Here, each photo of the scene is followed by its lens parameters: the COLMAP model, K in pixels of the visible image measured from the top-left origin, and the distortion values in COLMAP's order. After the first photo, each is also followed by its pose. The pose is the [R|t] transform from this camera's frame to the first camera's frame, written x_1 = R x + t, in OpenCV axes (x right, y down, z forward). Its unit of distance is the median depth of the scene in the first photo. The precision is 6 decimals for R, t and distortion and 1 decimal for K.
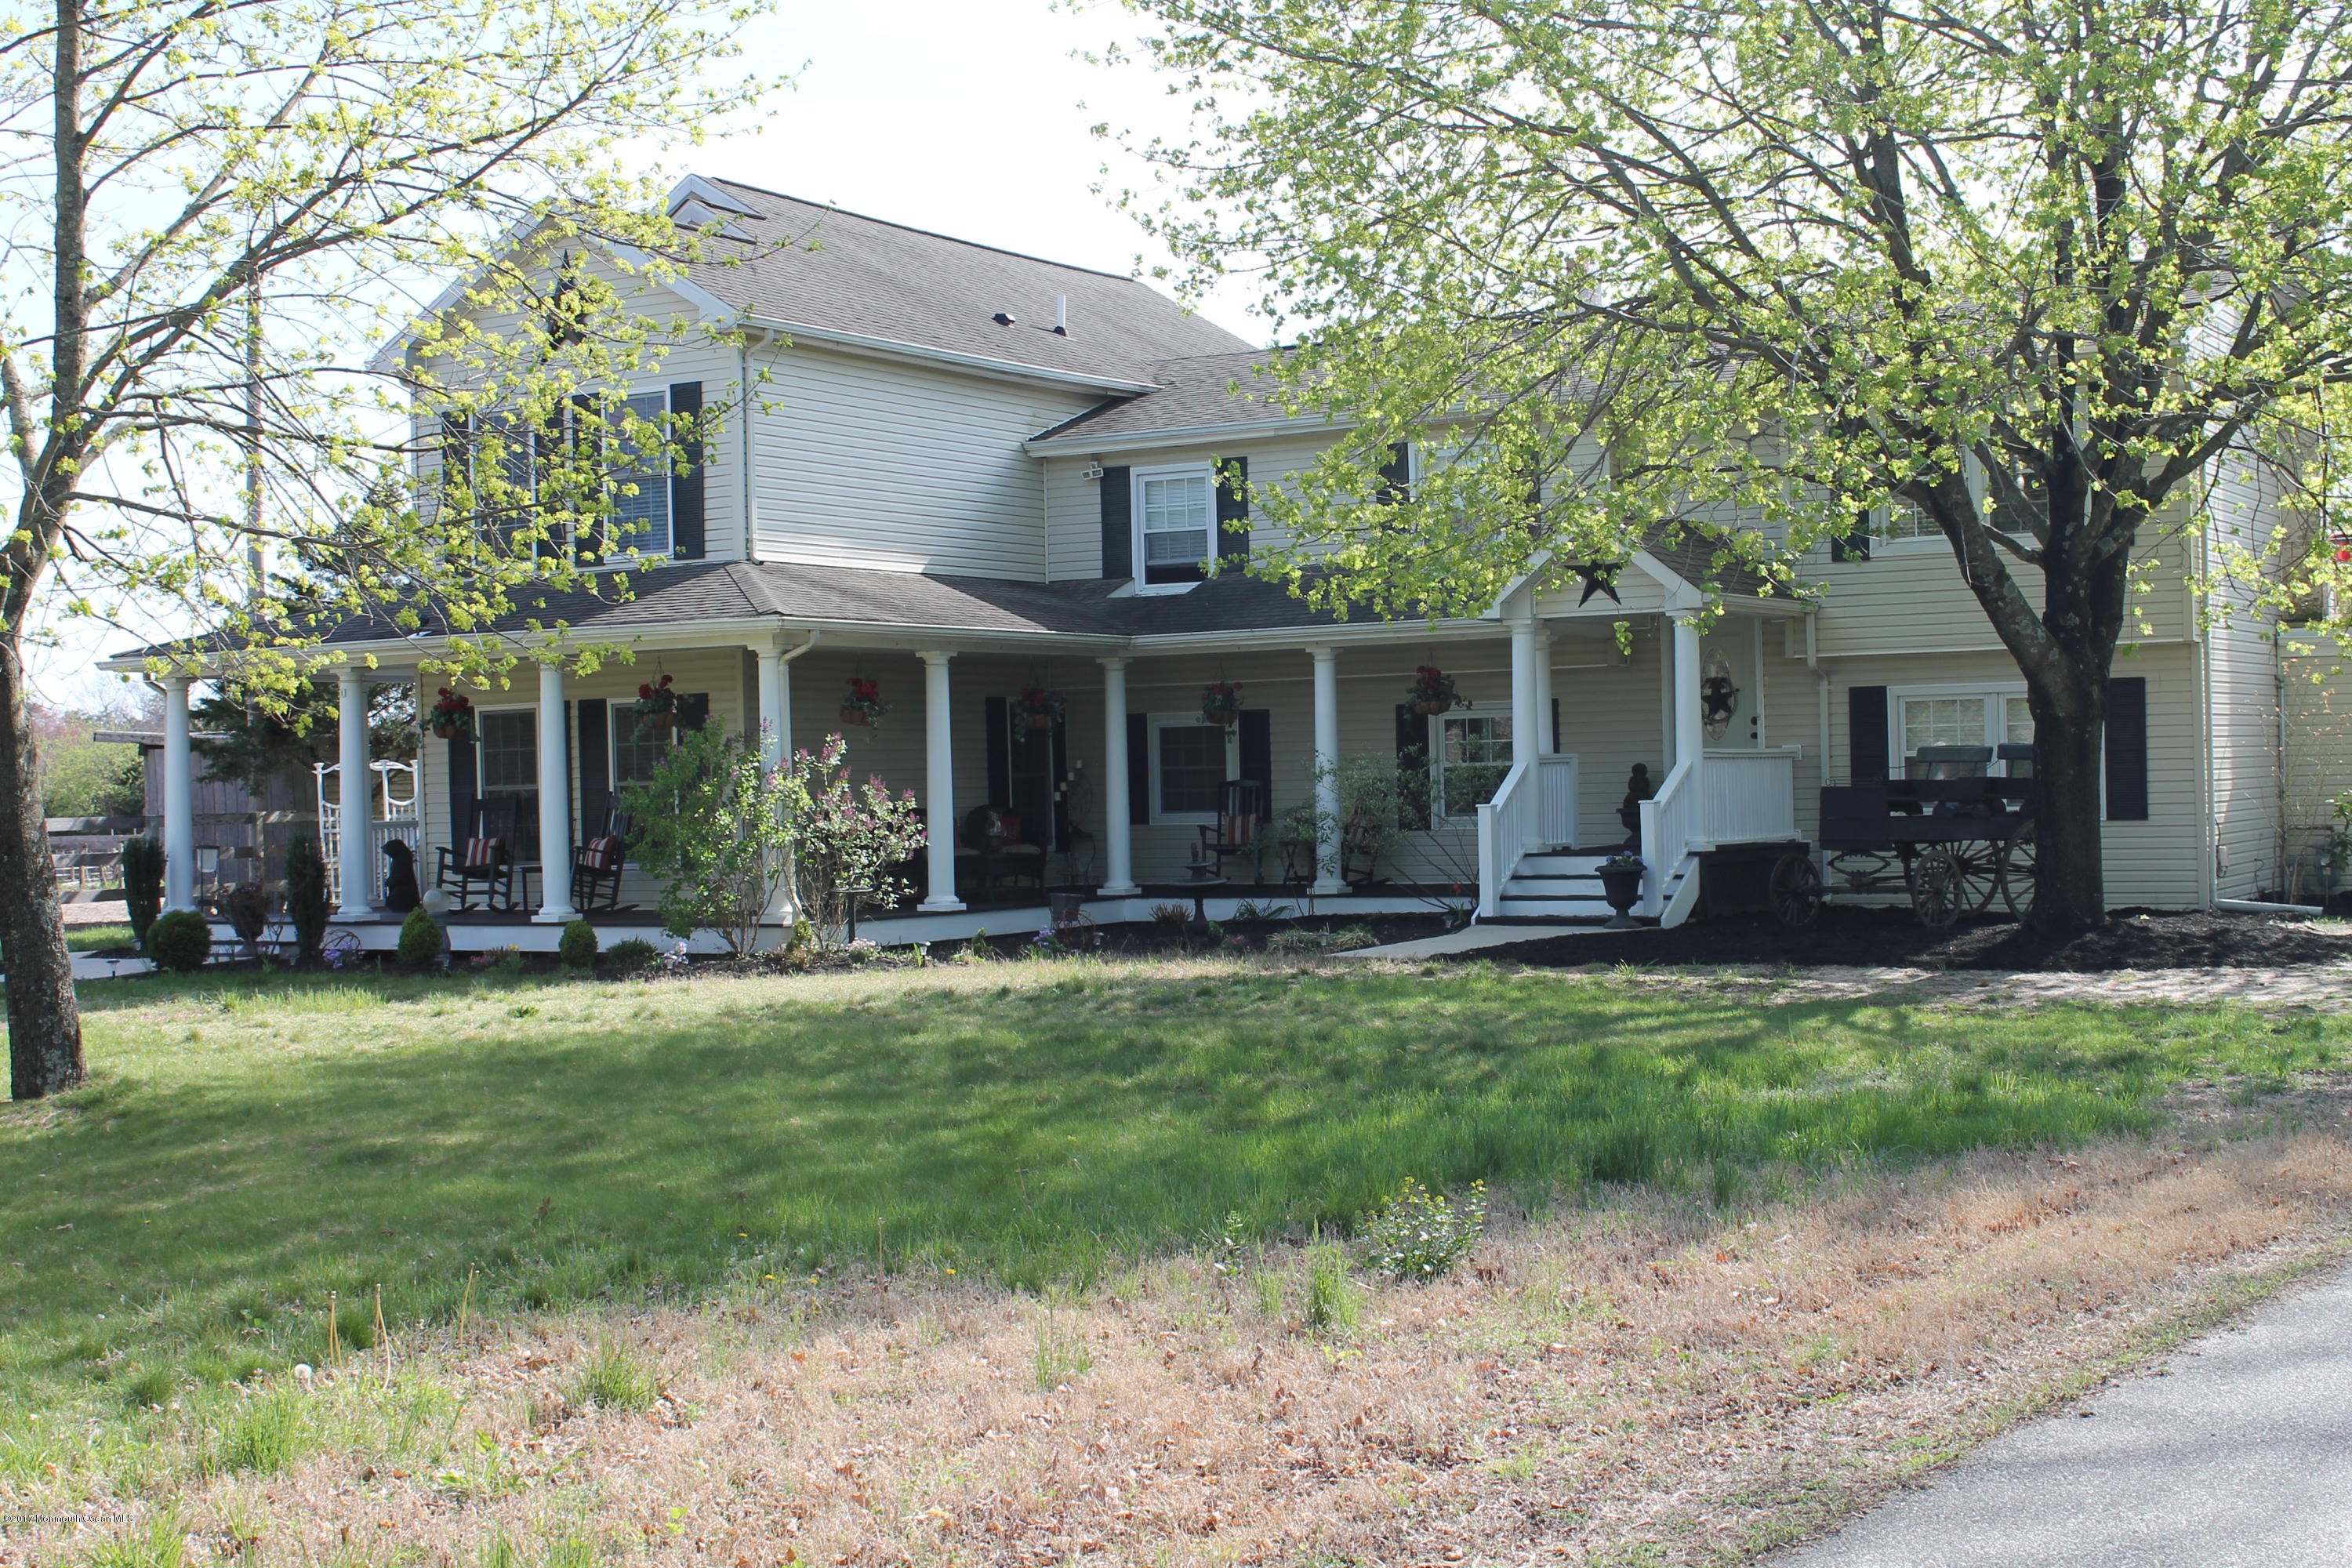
lens RADIAL K [[3145.7, 0, 1102.9], [0, 3145.7, 786.0], [0, 0, 1]] dist [0.007957, -0.008799]
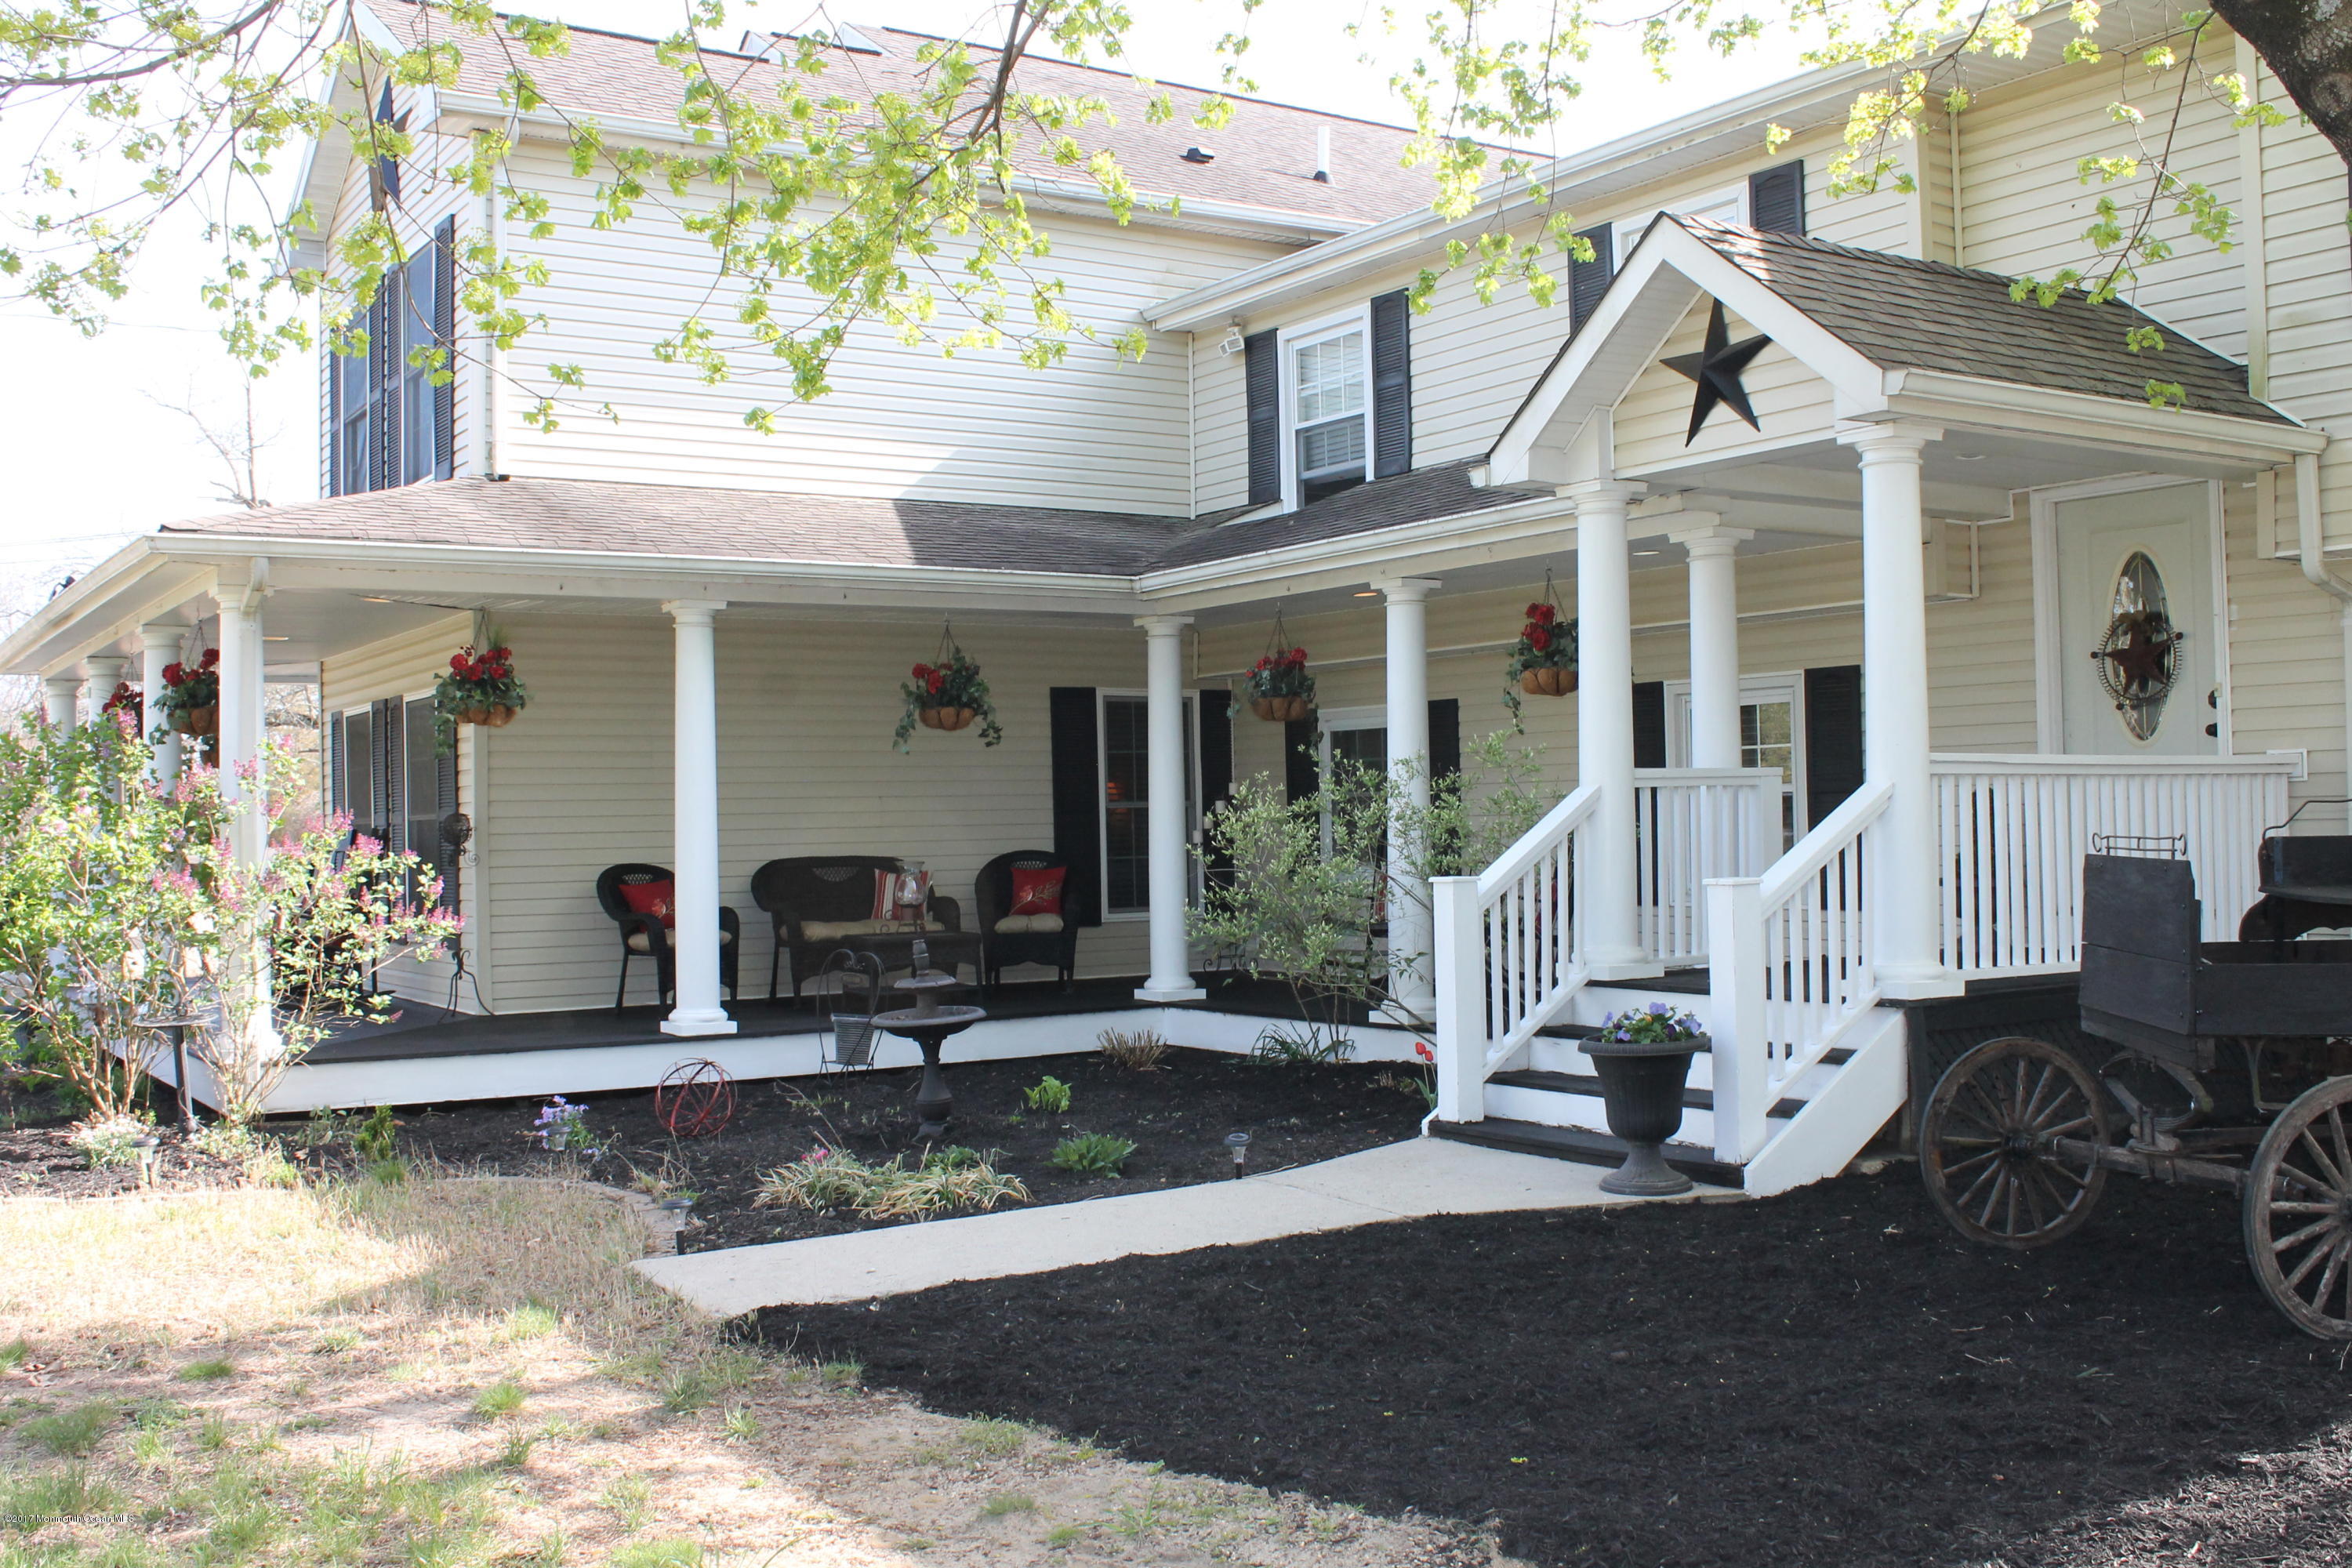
lens RADIAL K [[2308.7, 0, 1176.0], [0, 2308.7, 784.0], [0, 0, 1]] dist [-0.086044, 0.025442]
pose [[0.906702, -0.000227, -0.421772, 0.211870], [-0.003460, 0.999962, -0.007977, -0.004553], [0.421758, 0.008693, 0.906667, 0.629063]]
